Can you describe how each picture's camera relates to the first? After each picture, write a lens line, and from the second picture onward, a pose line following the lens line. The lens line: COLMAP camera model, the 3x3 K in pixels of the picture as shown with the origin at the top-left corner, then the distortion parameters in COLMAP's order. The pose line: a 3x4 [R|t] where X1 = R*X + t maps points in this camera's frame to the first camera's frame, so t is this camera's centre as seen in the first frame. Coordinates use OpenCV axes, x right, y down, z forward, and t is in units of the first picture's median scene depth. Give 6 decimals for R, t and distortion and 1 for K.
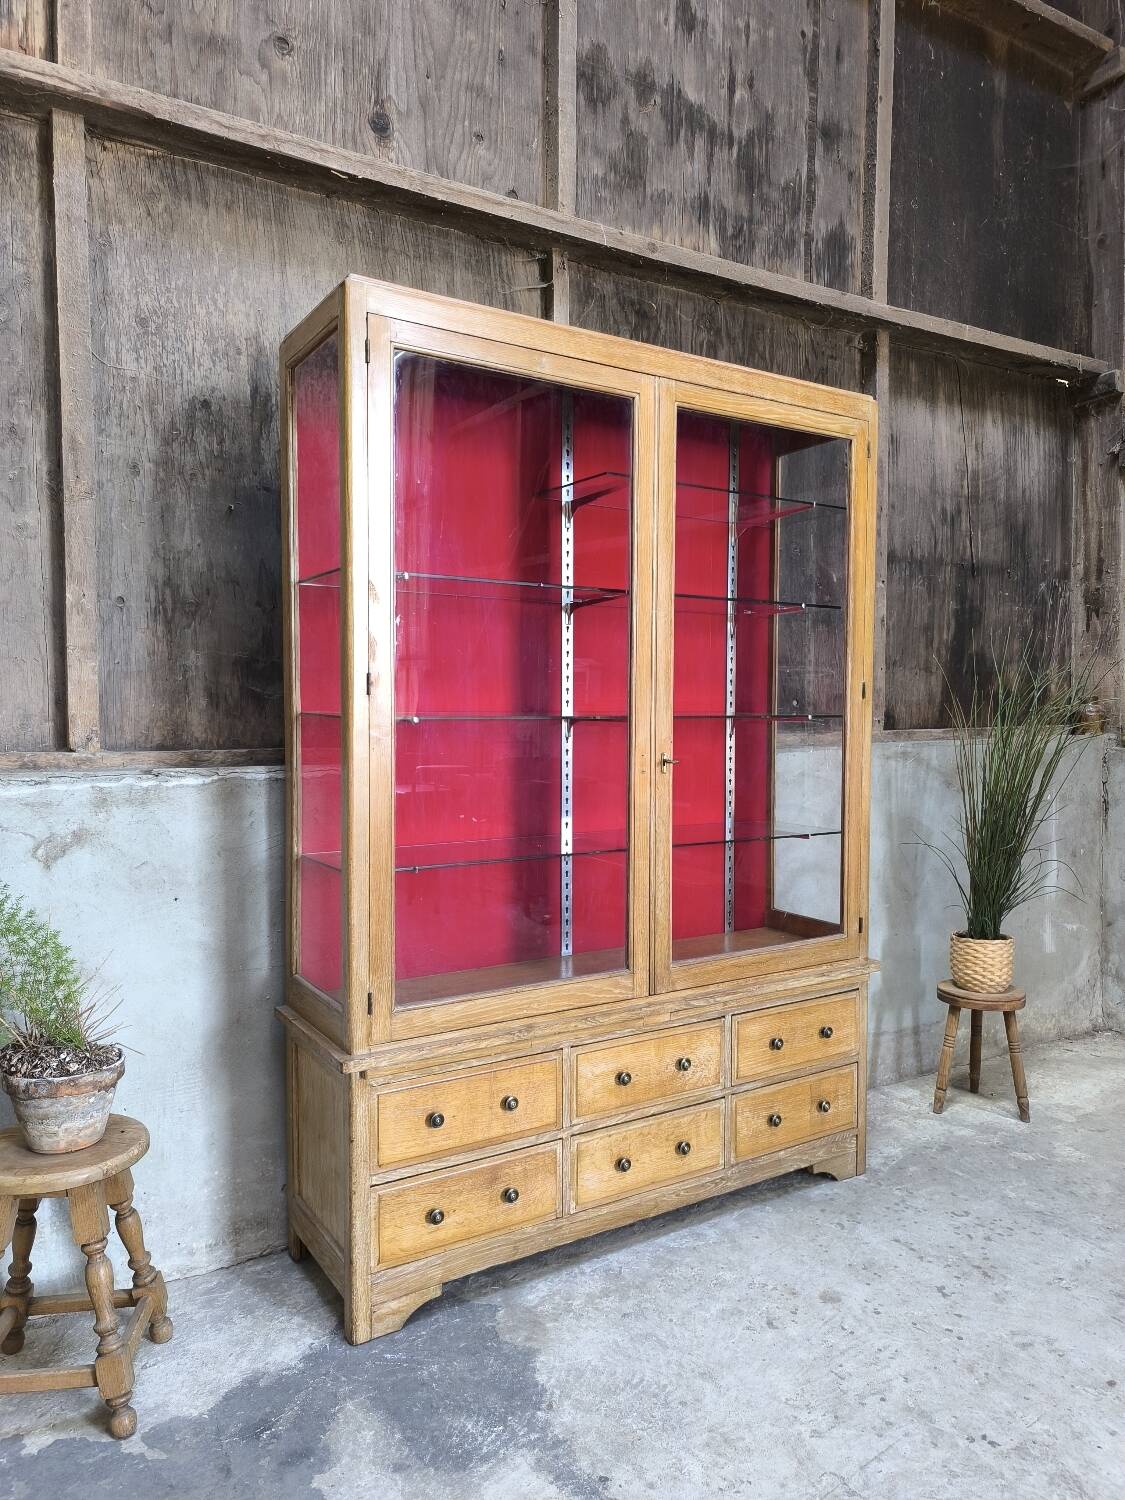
lens RADIAL K [[1033.8, 0, 573.1], [0, 1033.8, 758.9], [0, 0, 1]] dist [0.025916, -0.032334]
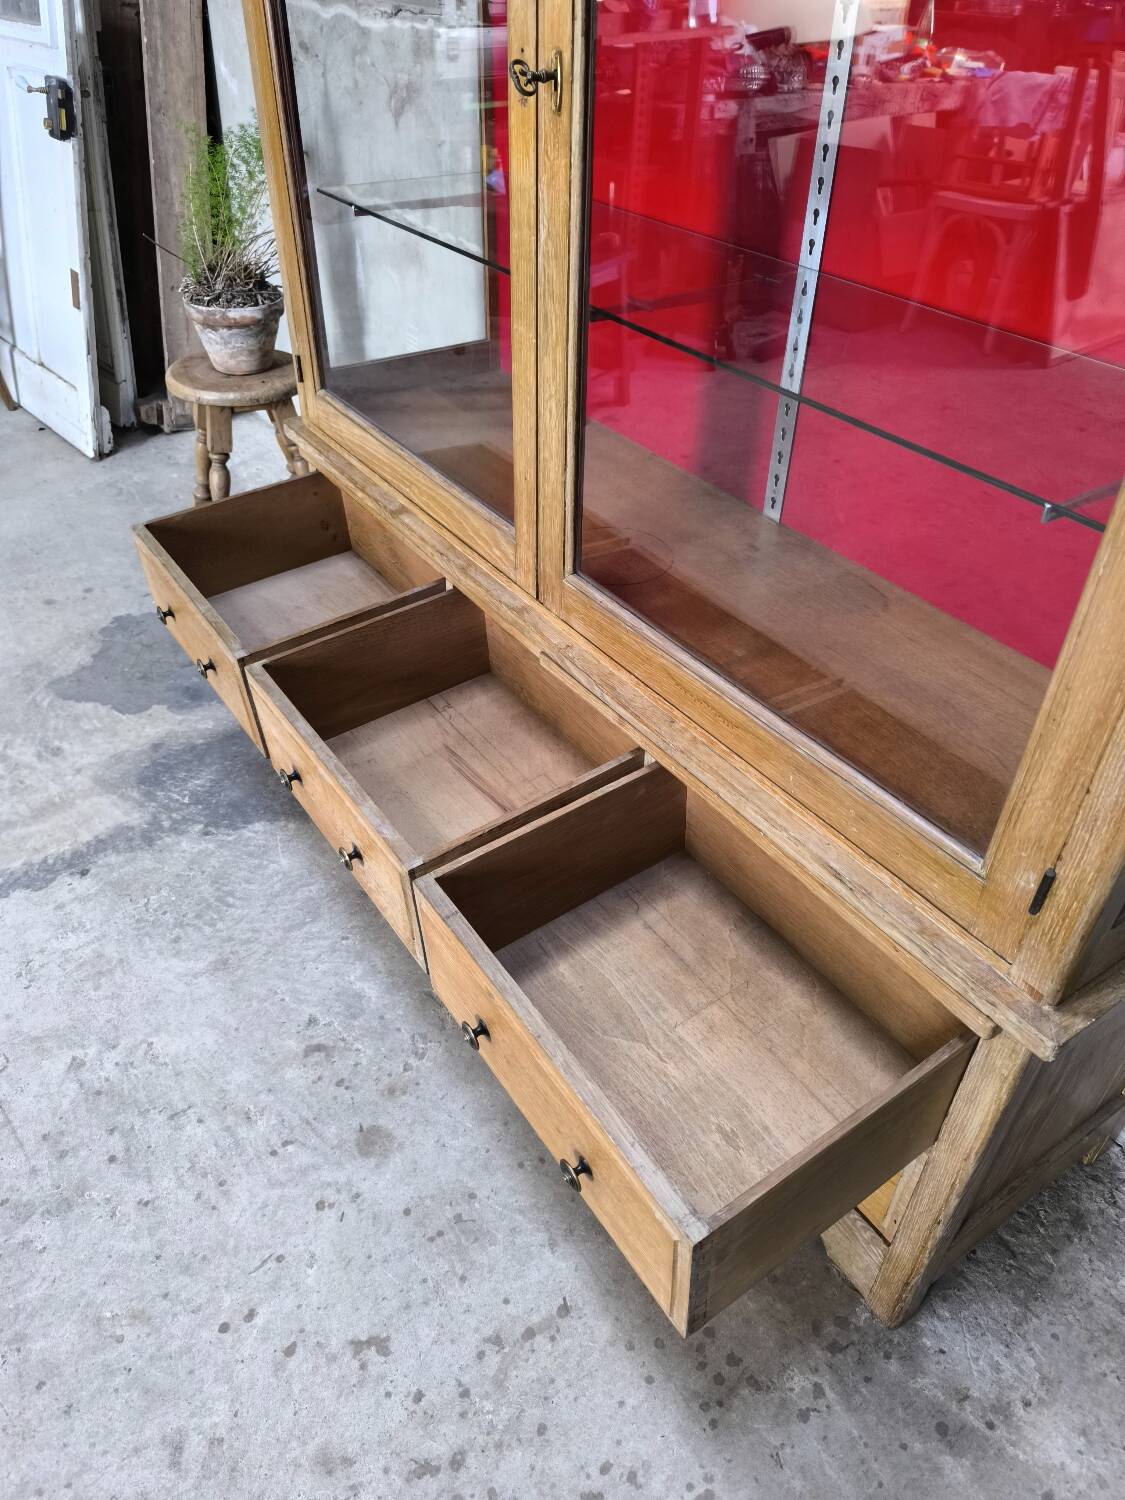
lens RADIAL K [[1033.8, 0, 567.7], [0, 1033.8, 747.0], [0, 0, 1]] dist [0.025916, -0.032334]
pose [[0.041255, 0.618217, -0.784924, 0.505432], [-0.067512, 0.785522, 0.615140, -0.037136], [0.996865, 0.027615, 0.074144, 0.916894]]
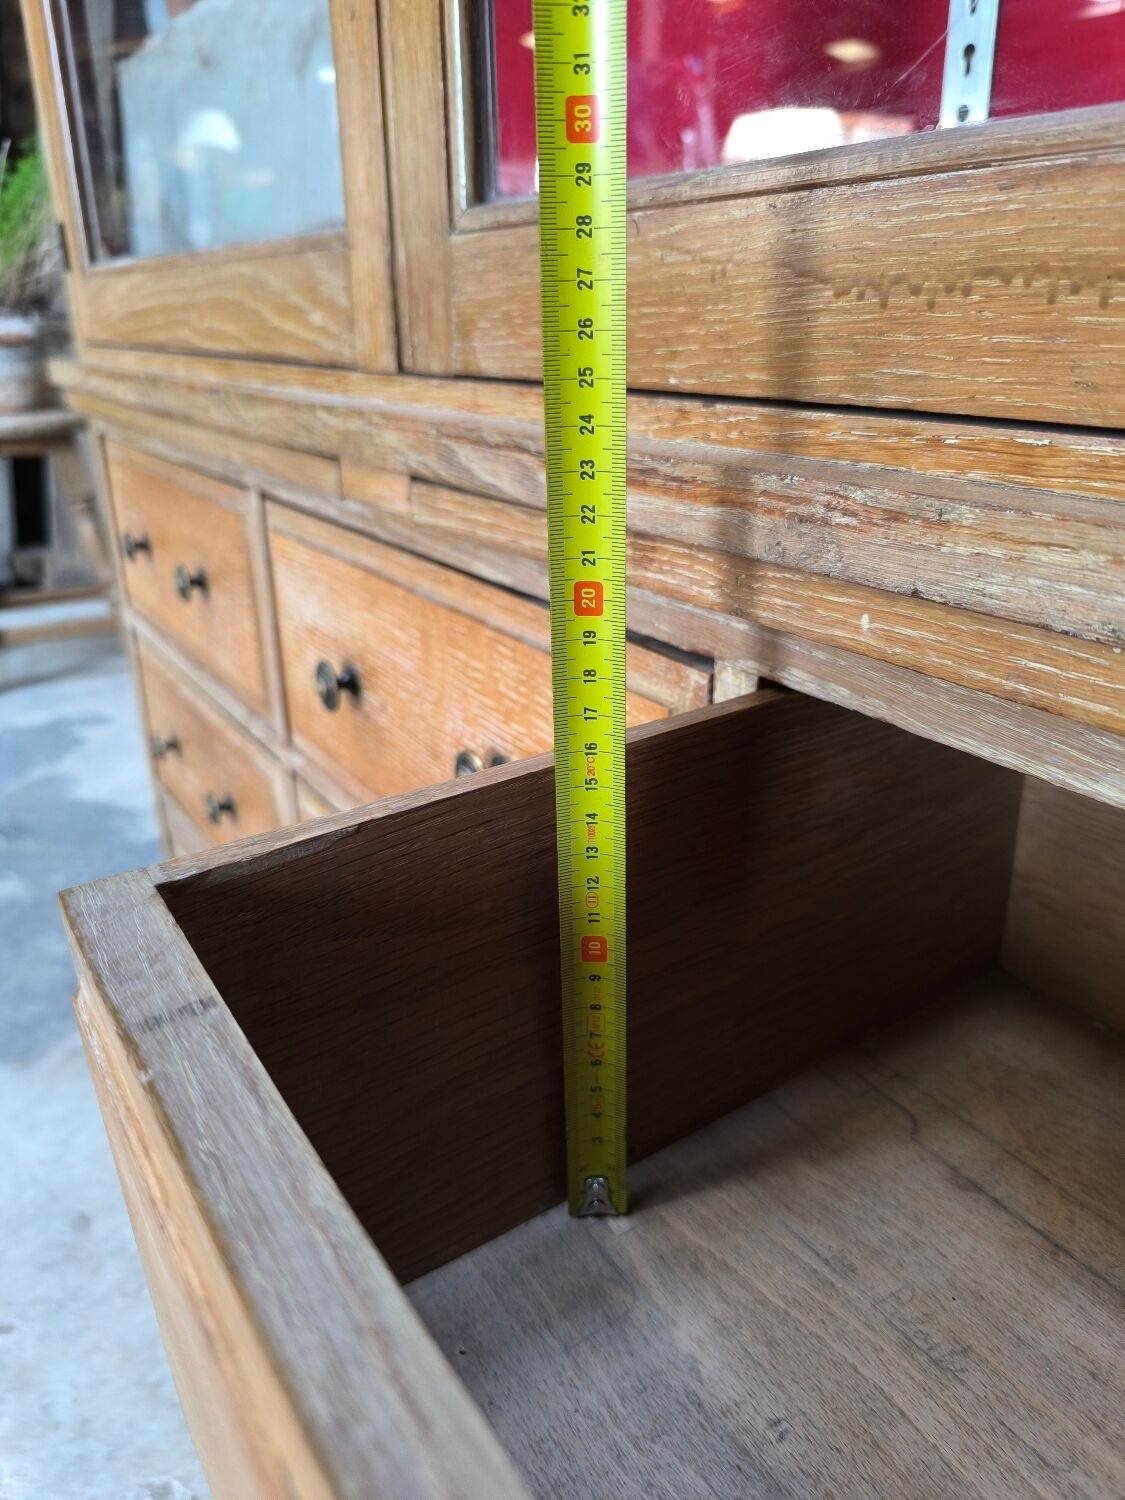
lens RADIAL K [[1074.5, 0, 559.0], [0, 1074.5, 750.3], [0, 0, 1]] dist [-0.022490, -0.008265]
pose [[0.031850, 0.378254, -0.925154, 0.278707], [-0.036377, 0.925449, 0.377122, 0.203514], [0.998830, 0.021643, 0.043235, 0.959419]]
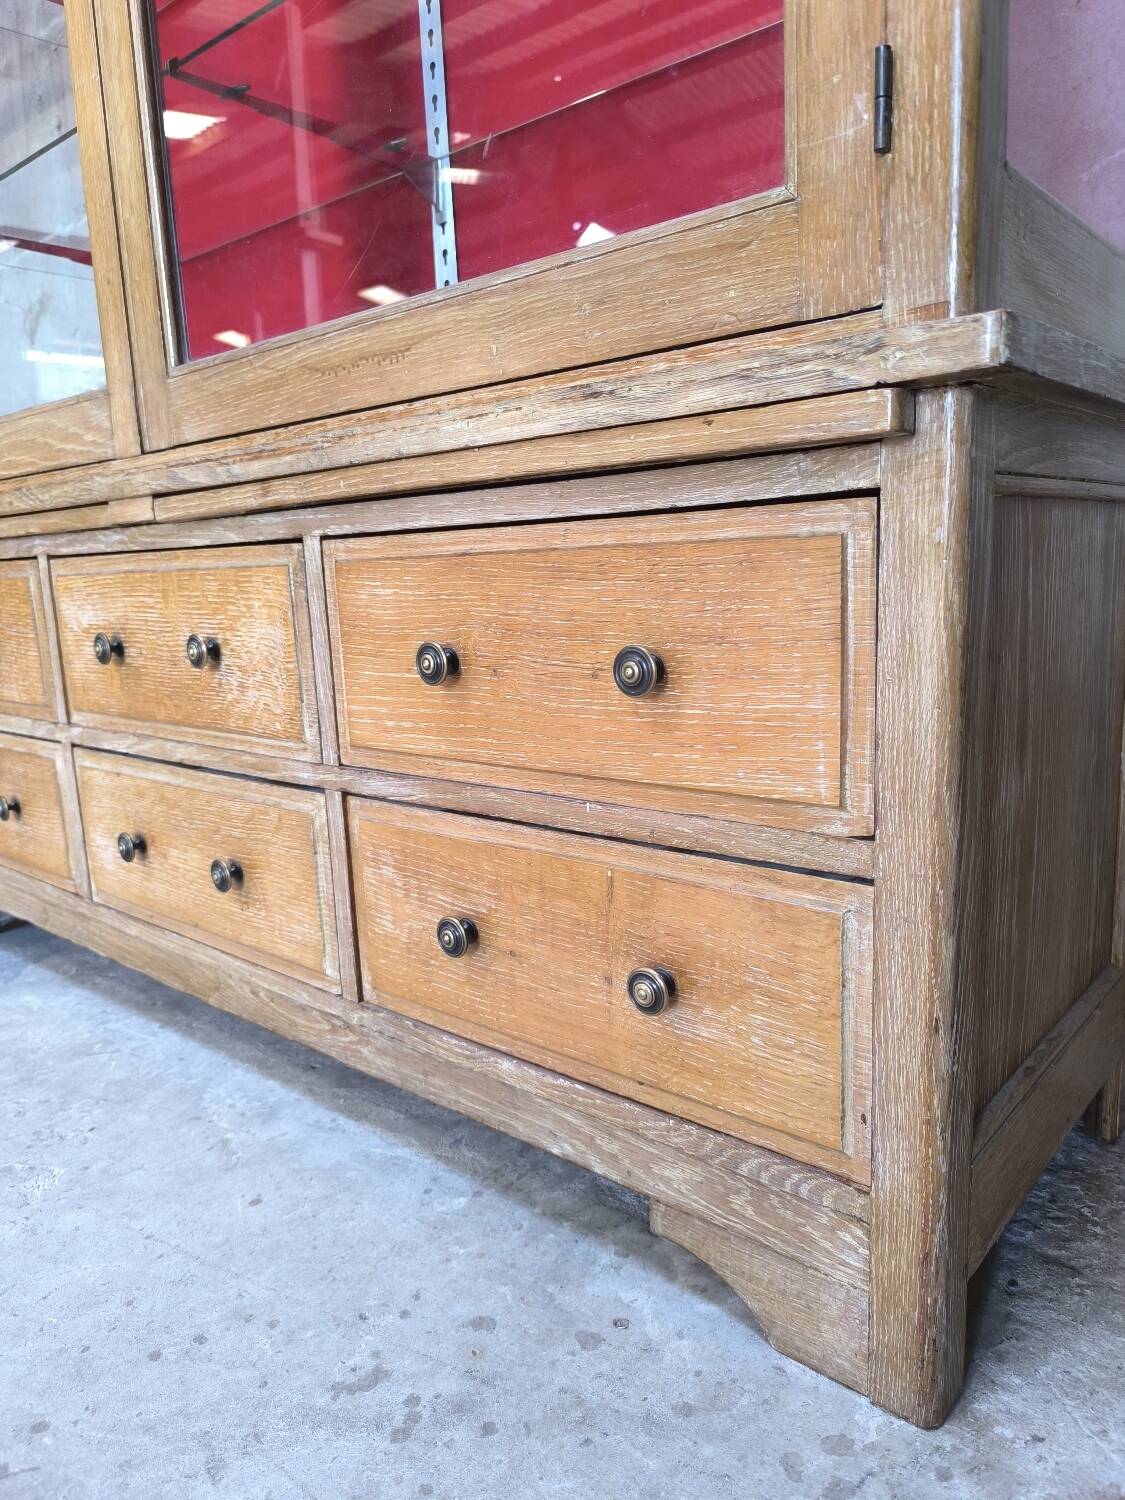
lens RADIAL K [[1033.8, 0, 566.0], [0, 1033.8, 762.9], [0, 0, 1]] dist [0.025916, -0.032334]
pose [[0.301821, 0.165009, -0.938976, 0.473510], [-0.003819, 0.985109, 0.171888, 0.257784], [0.953357, -0.048294, 0.297957, 0.964945]]
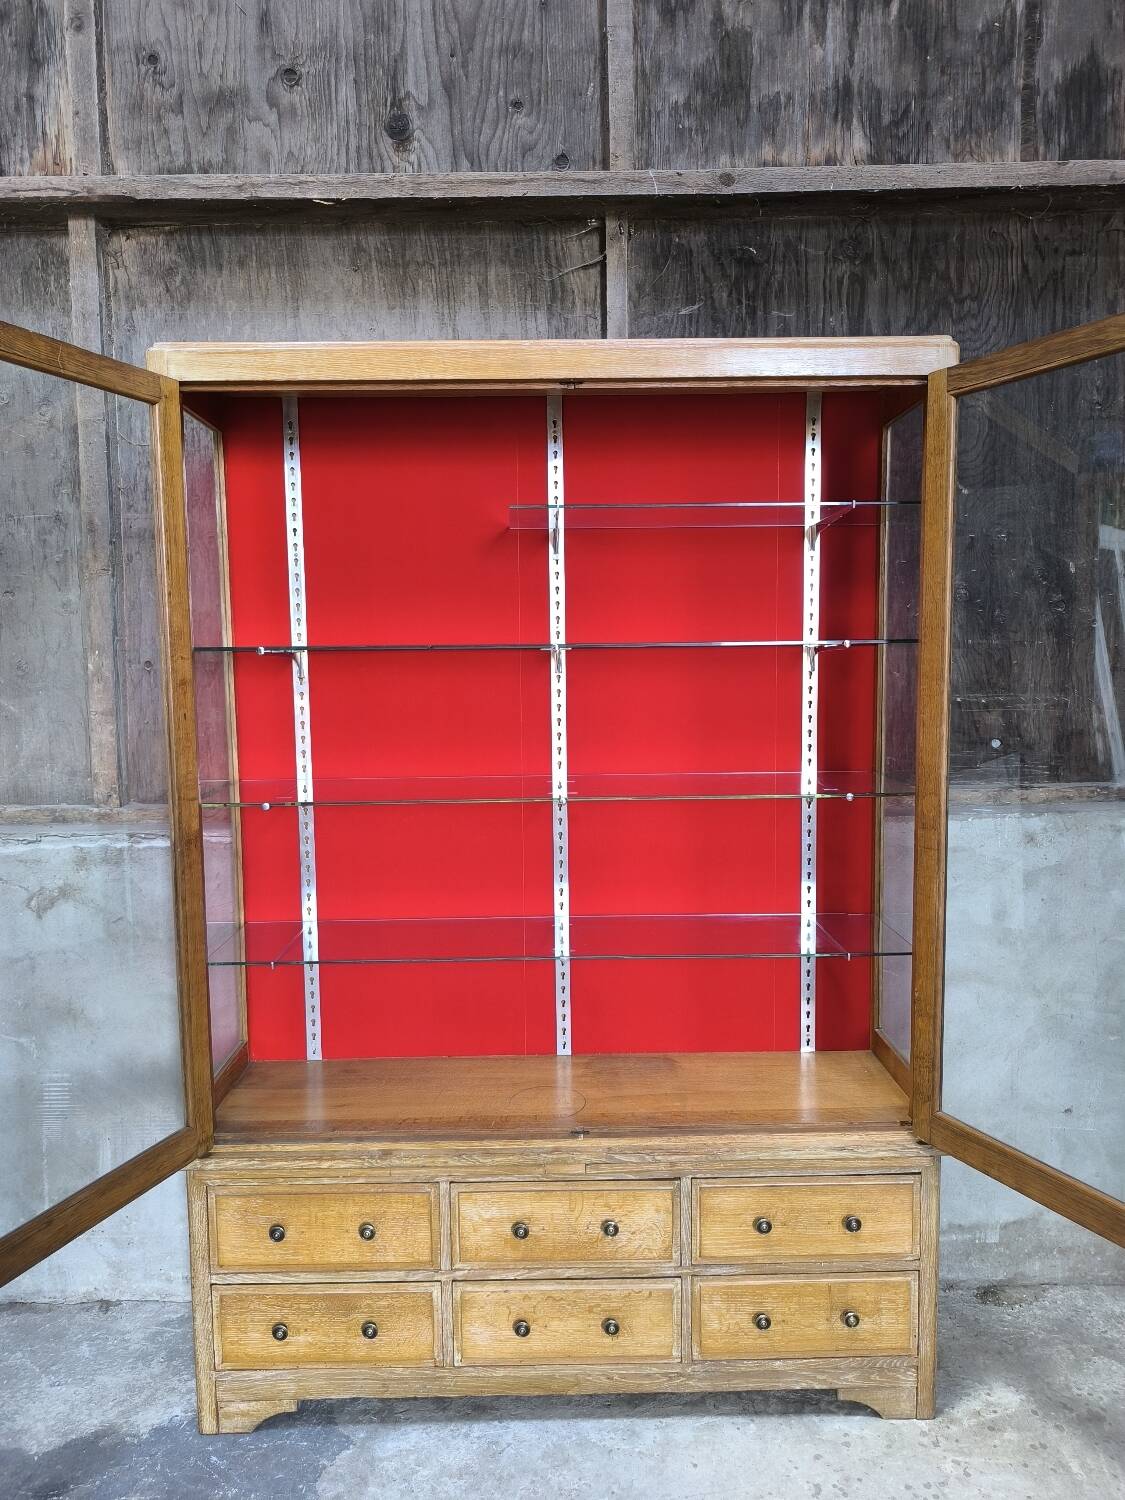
lens RADIAL K [[1033.8, 0, 563.5], [0, 1033.8, 752.4], [0, 0, 1]] dist [0.025916, -0.032334]
pose [[0.853475, 0.035727, -0.519907, 0.464238], [-0.009761, 0.998568, 0.052596, -0.114980], [0.521042, -0.039815, 0.852602, 0.286736]]
